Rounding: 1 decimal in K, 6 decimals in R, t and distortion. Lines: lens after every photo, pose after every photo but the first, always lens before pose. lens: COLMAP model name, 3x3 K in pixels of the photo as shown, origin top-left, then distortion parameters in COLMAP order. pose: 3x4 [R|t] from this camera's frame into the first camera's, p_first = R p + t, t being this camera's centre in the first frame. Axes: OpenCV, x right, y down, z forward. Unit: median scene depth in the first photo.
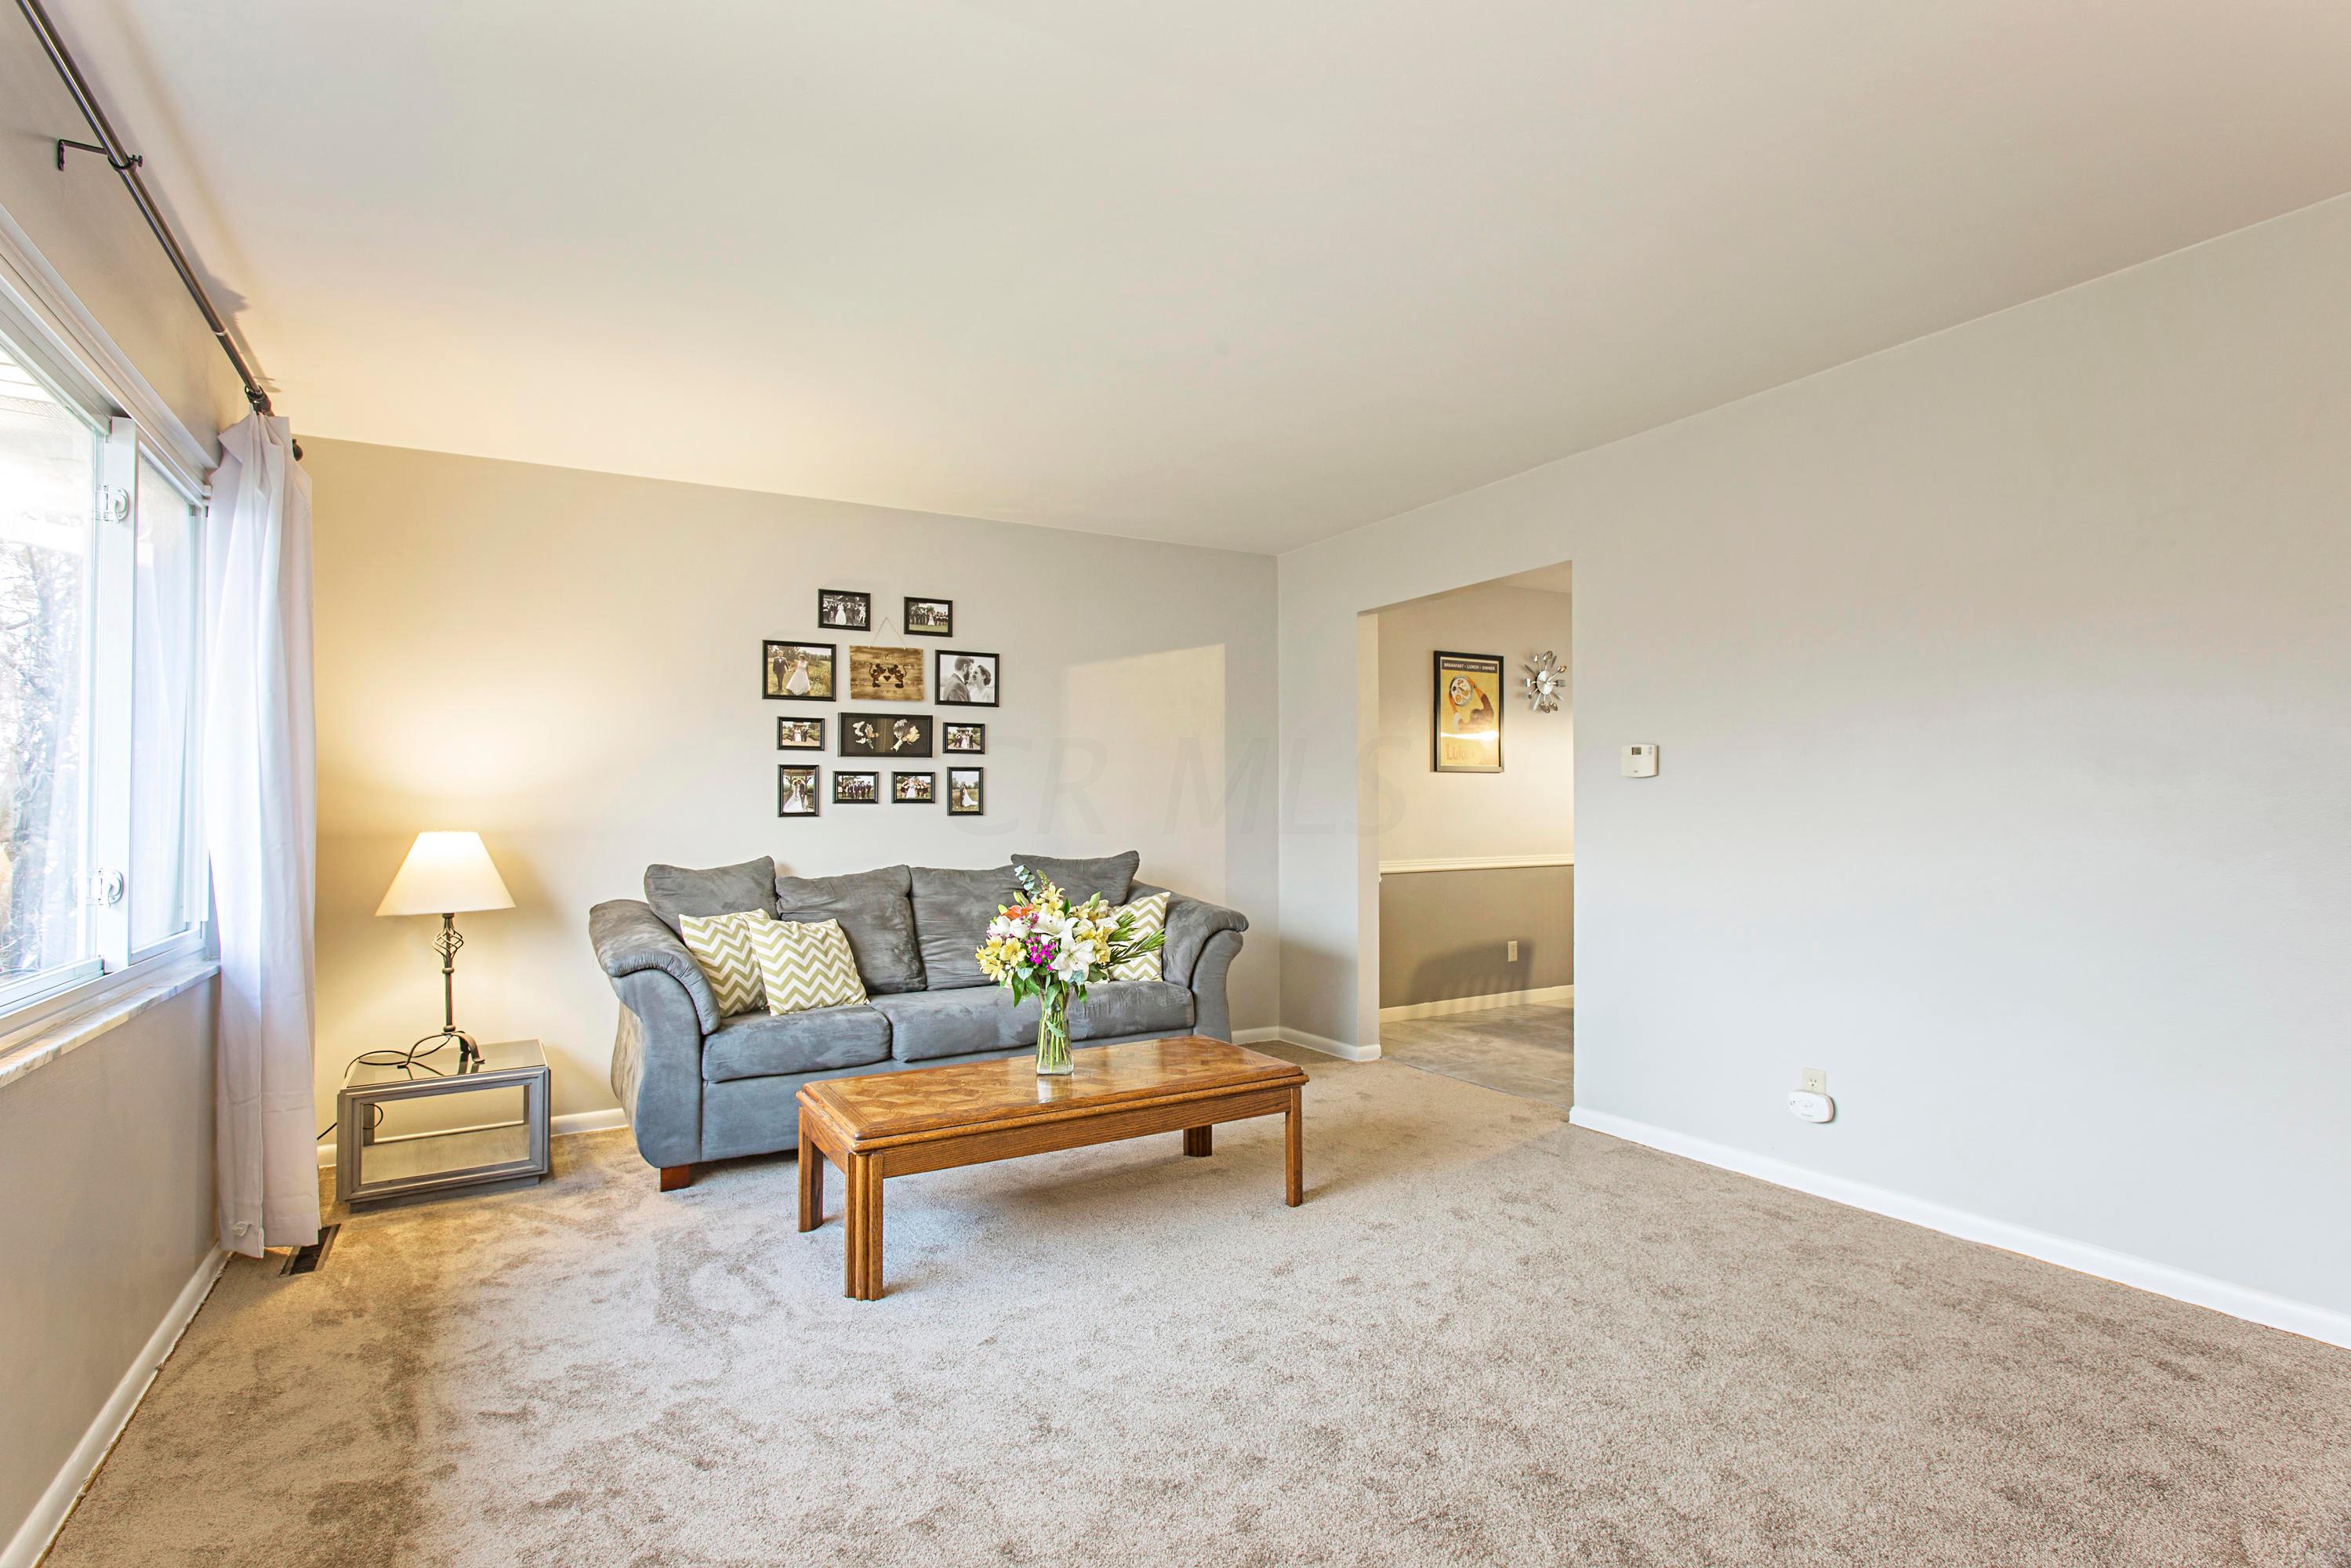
lens RADIAL K [[1126.2, 0, 1169.7], [0, 1126.2, 771.4], [0, 0, 1]] dist [0.000391, 0.001843]
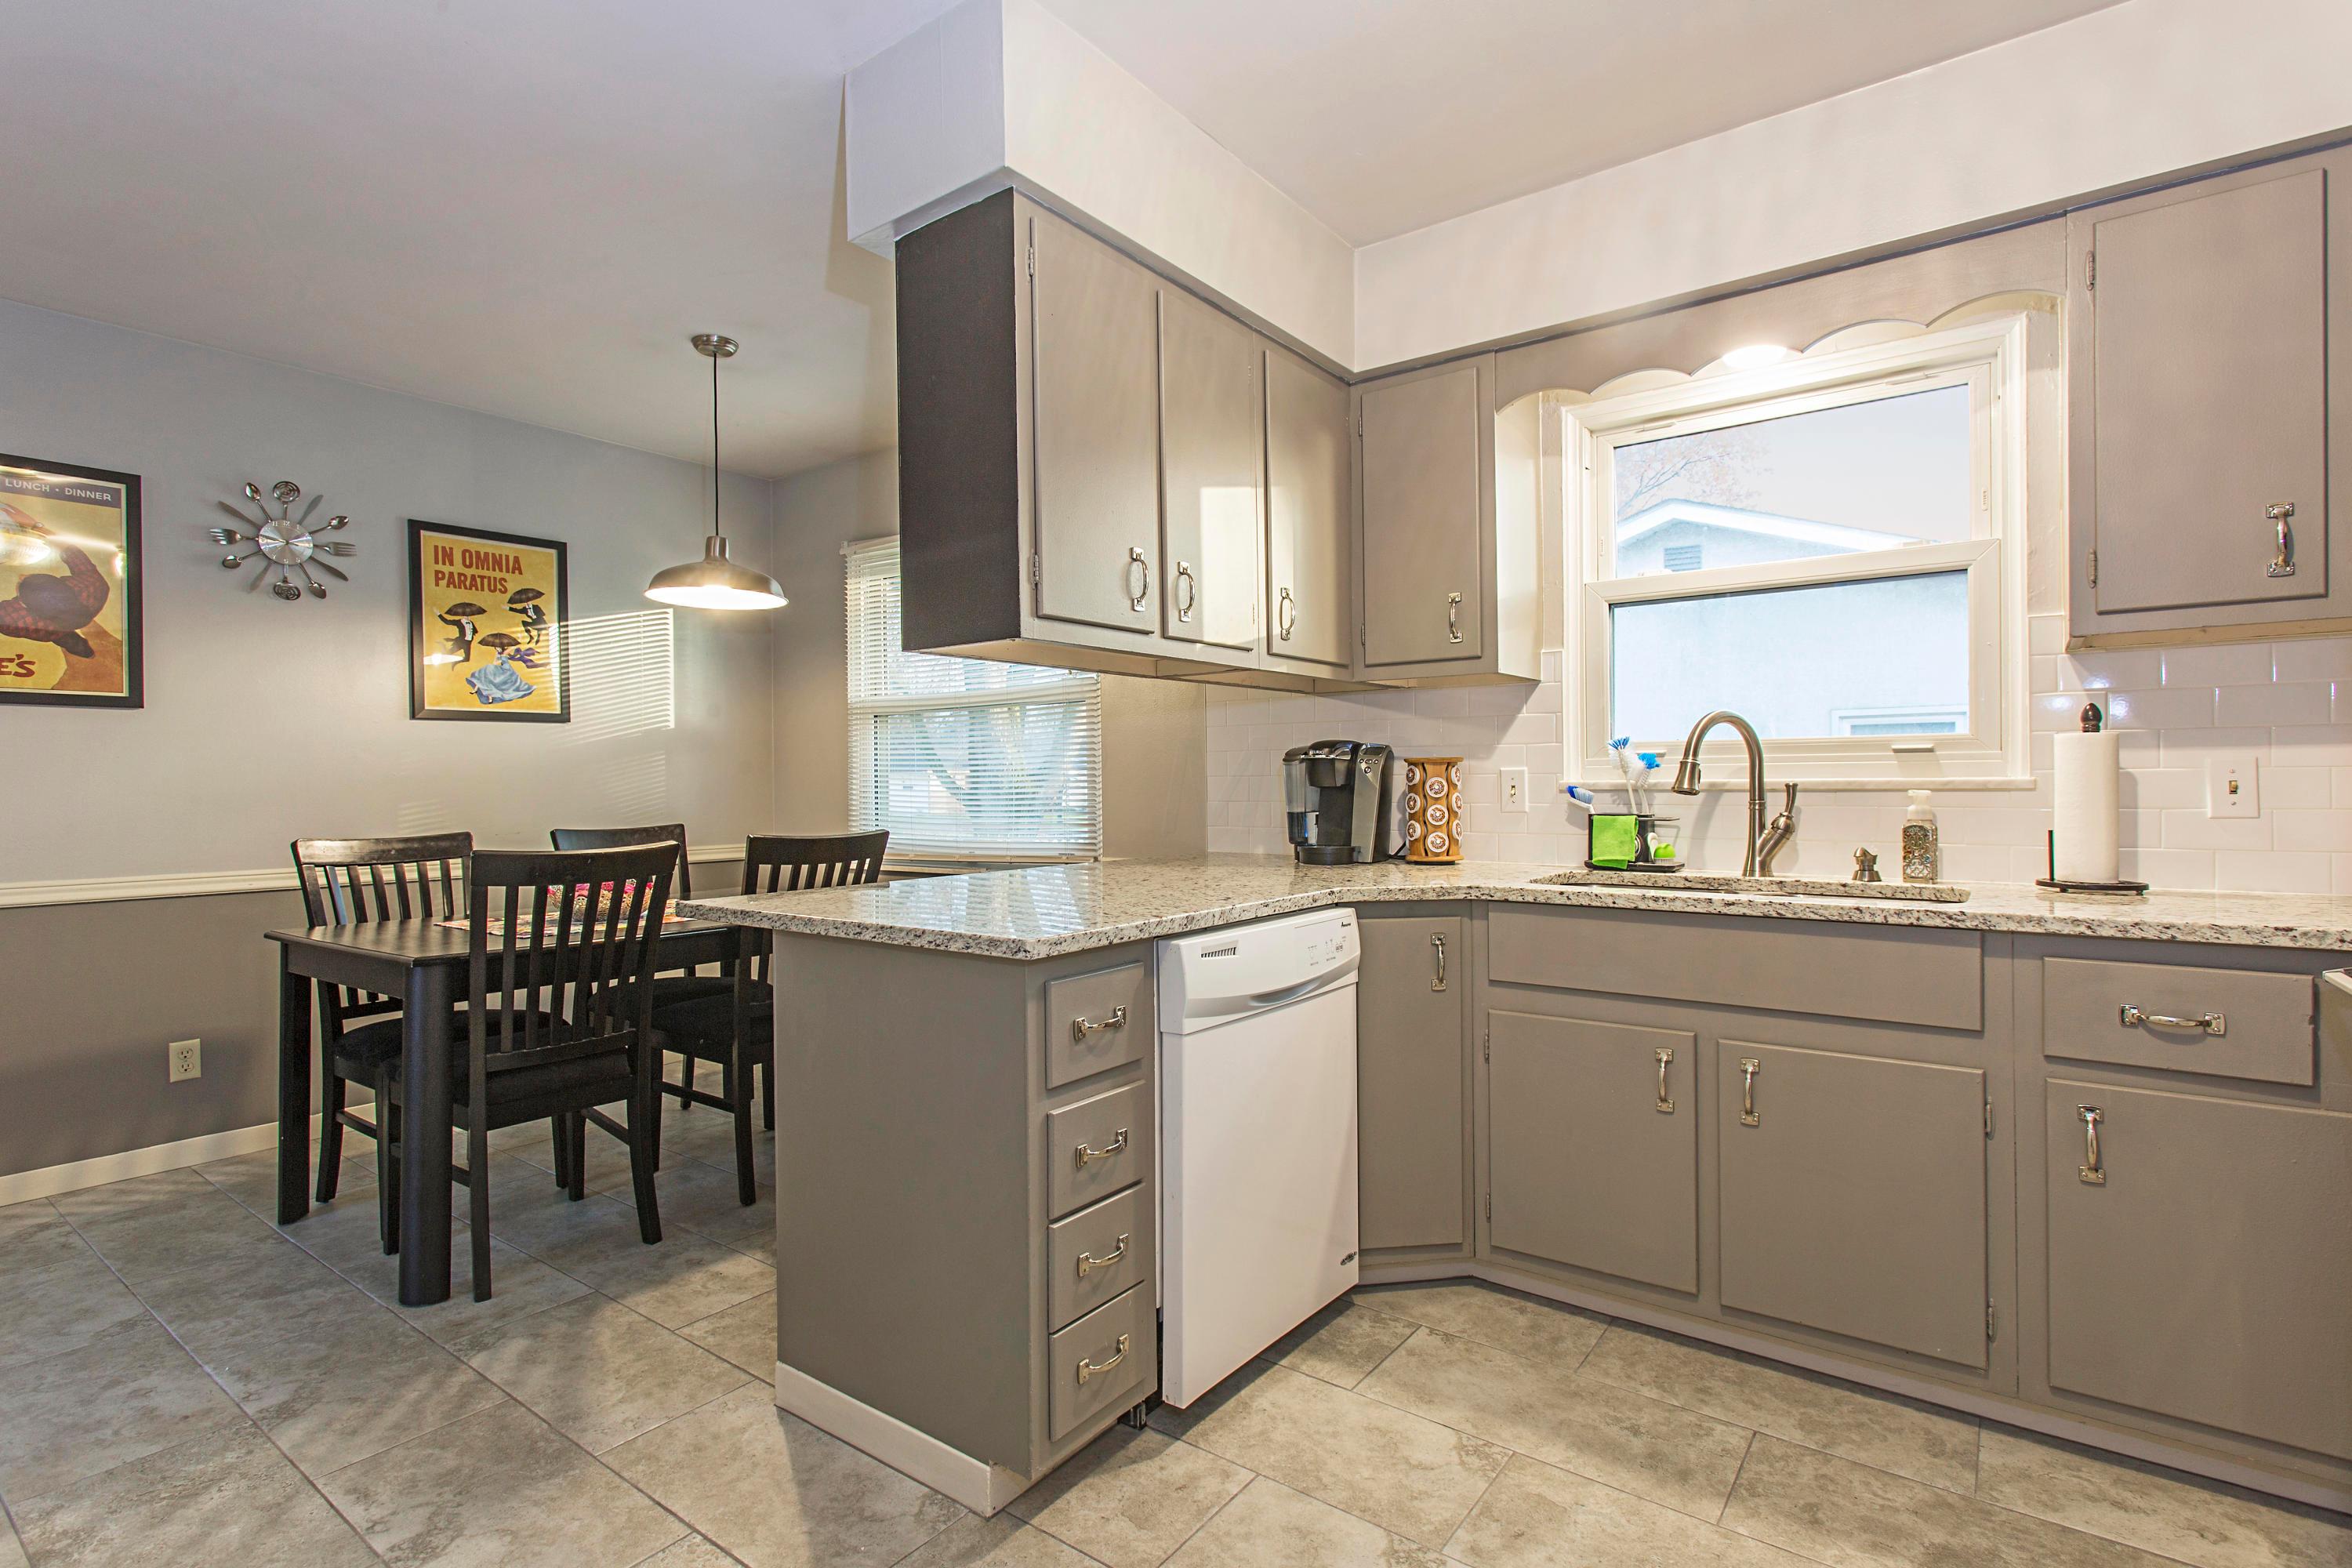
lens RADIAL K [[1148.2, 0, 1176.6], [0, 1148.2, 769.3], [0, 0, 1]] dist [0.001991, 0.000515]
pose [[0.925145, -0.007602, 0.379538, 0.771082], [-0.001234, 0.999734, 0.023031, 0.026269], [-0.379612, -0.021775, 0.924890, 0.533133]]
